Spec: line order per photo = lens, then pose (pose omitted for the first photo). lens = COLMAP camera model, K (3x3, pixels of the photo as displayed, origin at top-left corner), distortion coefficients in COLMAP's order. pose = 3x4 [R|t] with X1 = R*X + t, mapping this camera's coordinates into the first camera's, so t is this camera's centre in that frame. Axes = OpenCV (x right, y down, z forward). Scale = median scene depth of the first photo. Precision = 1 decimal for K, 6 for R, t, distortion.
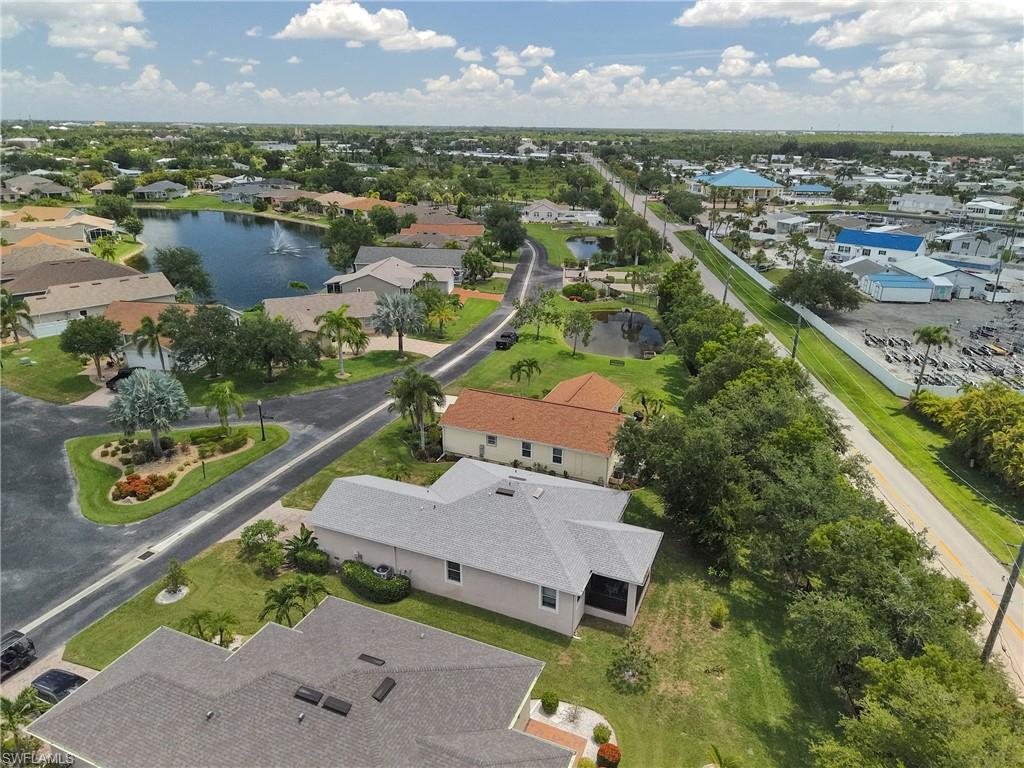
lens RADIAL K [[694.9, 0, 521.7], [0, 694.9, 384.5], [0, 0, 1]] dist [0.004746, 0.002713]
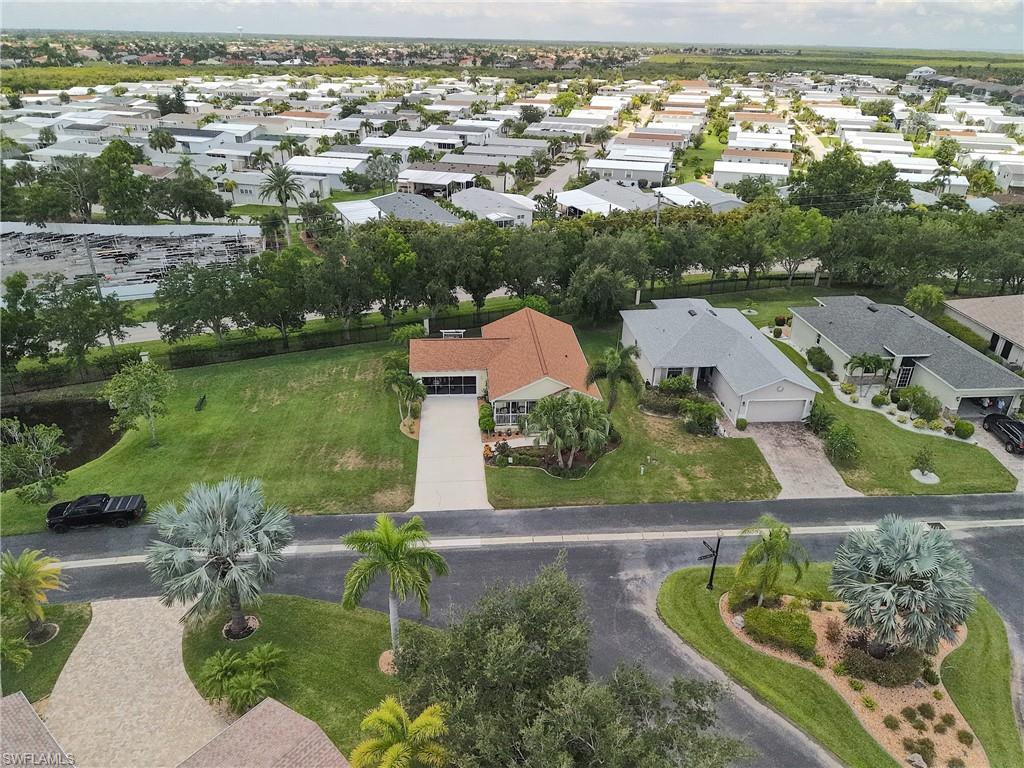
lens RADIAL K [[695.5, 0, 519.5], [0, 695.5, 382.7], [0, 0, 1]] dist [0.038900, -0.038583]
pose [[-0.468073, -0.413348, 0.781058, -0.777375], [0.290765, 0.762605, 0.577832, -0.515711], [-0.834484, 0.497572, -0.236768, 1.325531]]
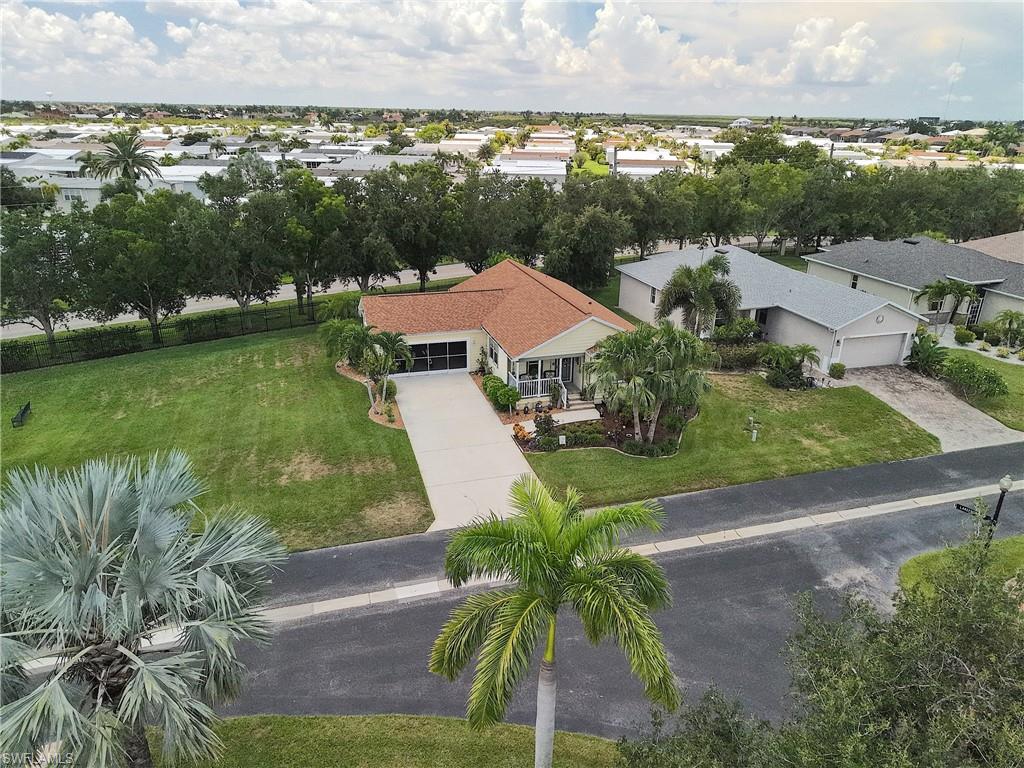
lens RADIAL K [[694.9, 0, 521.7], [0, 694.9, 384.5], [0, 0, 1]] dist [0.004746, 0.002713]
pose [[-0.648554, -0.302746, 0.698372, -0.490640], [0.246174, 0.784763, 0.568810, -0.305793], [-0.720261, 0.540825, -0.434433, 1.419741]]
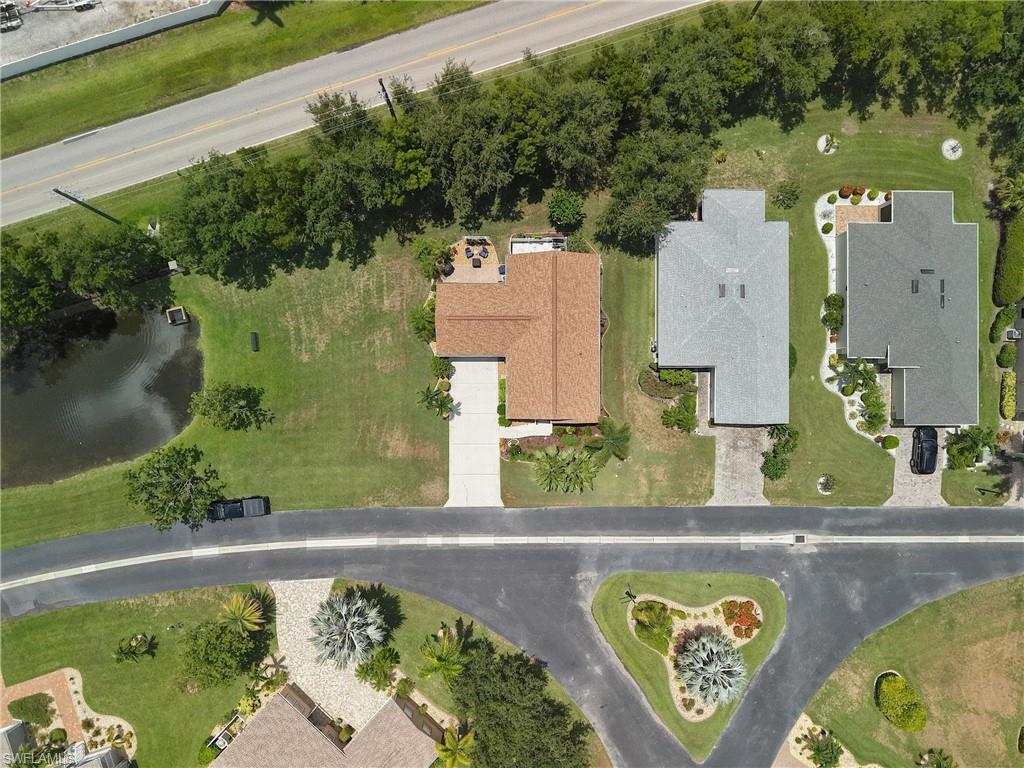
lens RADIAL K [[695.5, 0, 519.5], [0, 695.5, 382.7], [0, 0, 1]] dist [0.038900, -0.038583]
pose [[-0.387033, -0.921725, -0.025057, 0.008821], [0.290830, -0.147817, 0.945287, -1.007309], [-0.874999, 0.358570, 0.325275, 0.761207]]
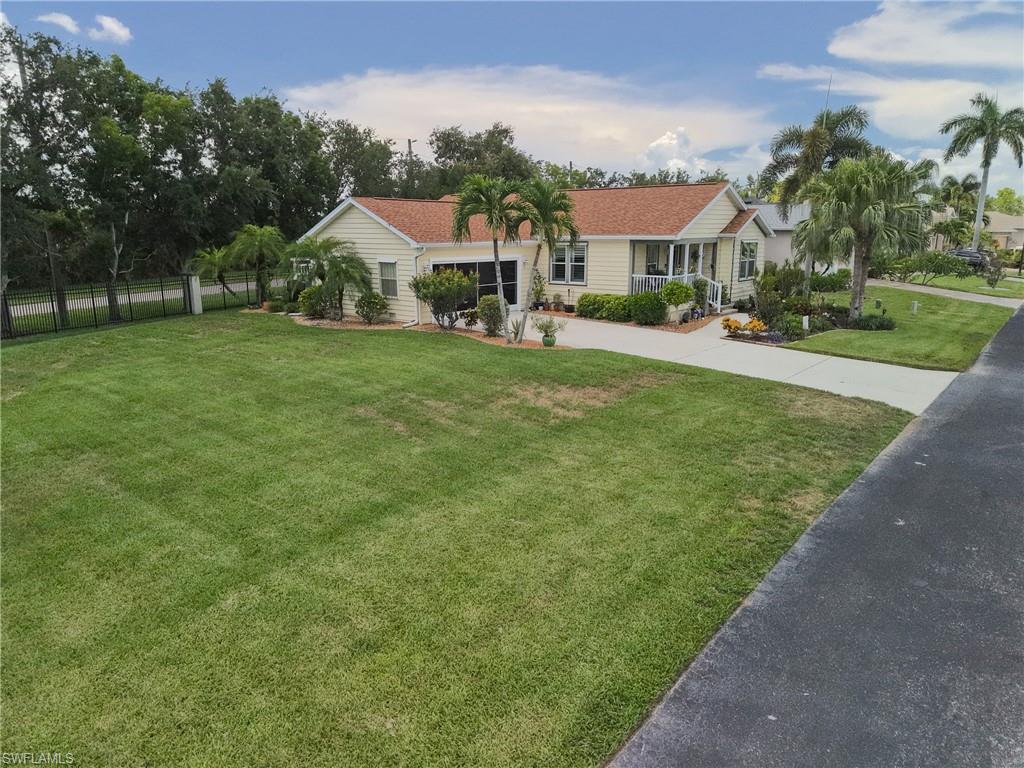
lens RADIAL K [[695.5, 0, 519.5], [0, 695.5, 382.7], [0, 0, 1]] dist [0.038900, -0.038583]
pose [[-0.961997, -0.074886, 0.262592, -0.088118], [0.083840, 0.834205, 0.545044, -0.143588], [-0.259871, 0.546346, -0.796224, 1.549369]]
